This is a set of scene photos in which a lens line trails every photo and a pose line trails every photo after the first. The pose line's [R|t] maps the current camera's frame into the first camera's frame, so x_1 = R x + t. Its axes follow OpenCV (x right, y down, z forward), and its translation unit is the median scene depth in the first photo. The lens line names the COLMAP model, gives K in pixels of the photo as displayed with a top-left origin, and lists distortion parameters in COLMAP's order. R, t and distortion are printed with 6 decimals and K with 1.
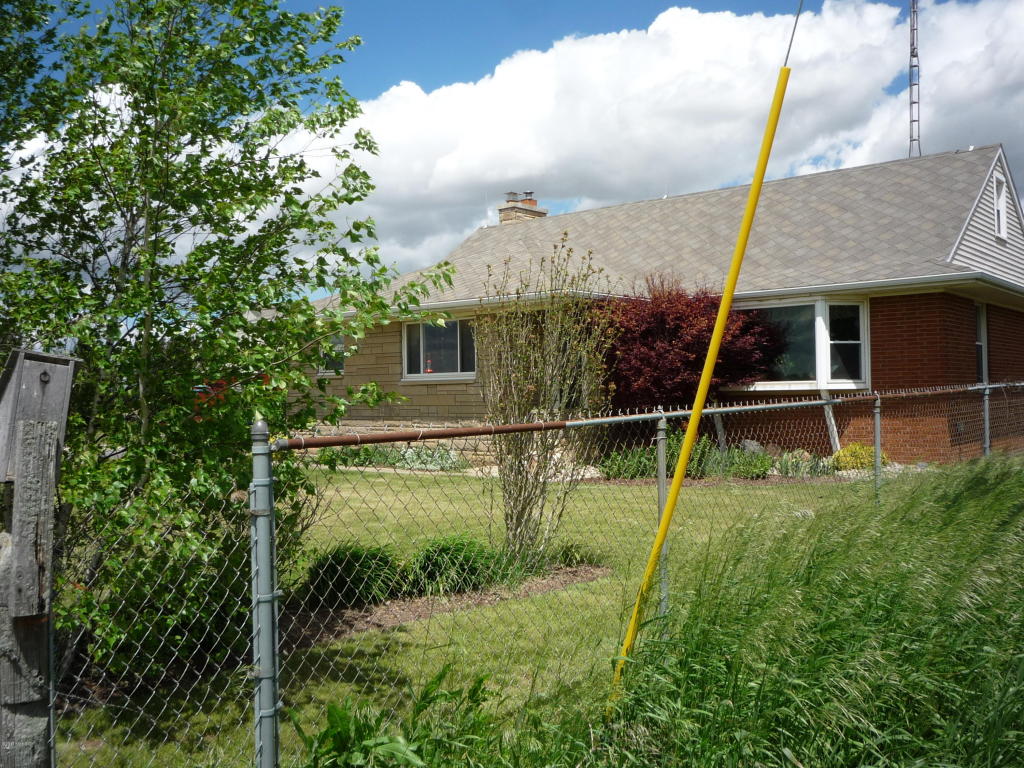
lens RADIAL K [[961.5, 0, 513.0], [0, 961.5, 382.0], [0, 0, 1]] dist [-0.045000, 0.000000]
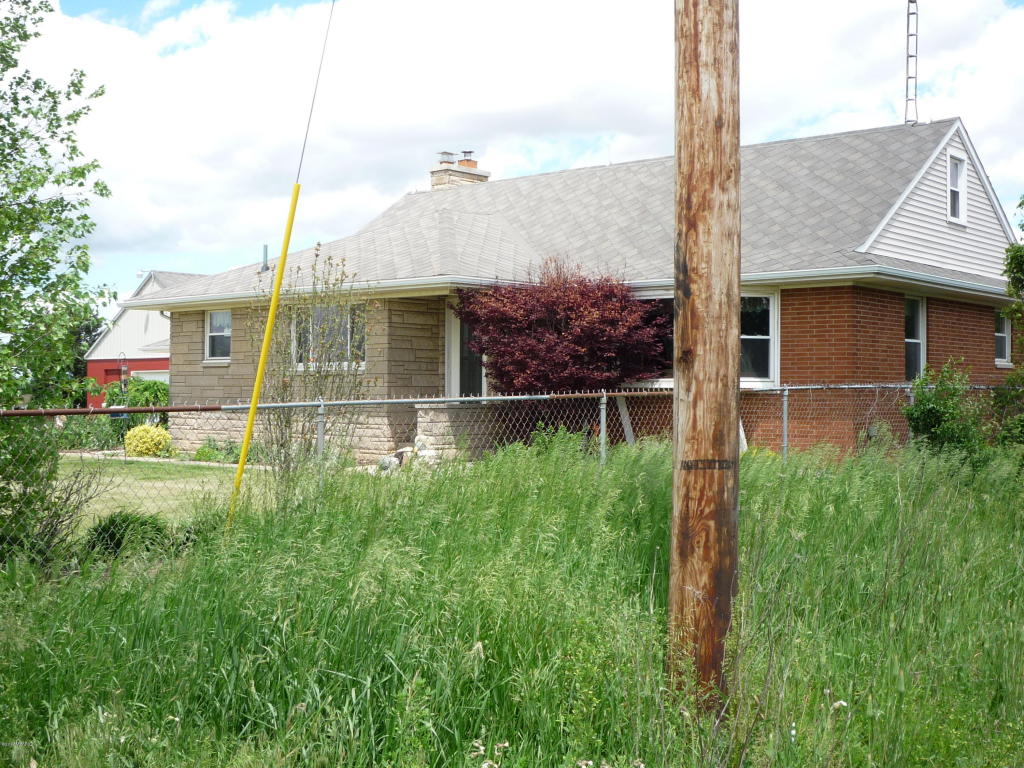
lens RADIAL K [[1281.0, 0, 511.3], [0, 1281.0, 385.0], [0, 0, 1]] dist [-0.087368, 0.000000]
pose [[0.999473, 0.019335, -0.026061, 0.130983], [-0.019059, 0.999760, 0.010802, -0.003976], [0.026264, -0.010299, 0.999602, -0.205644]]
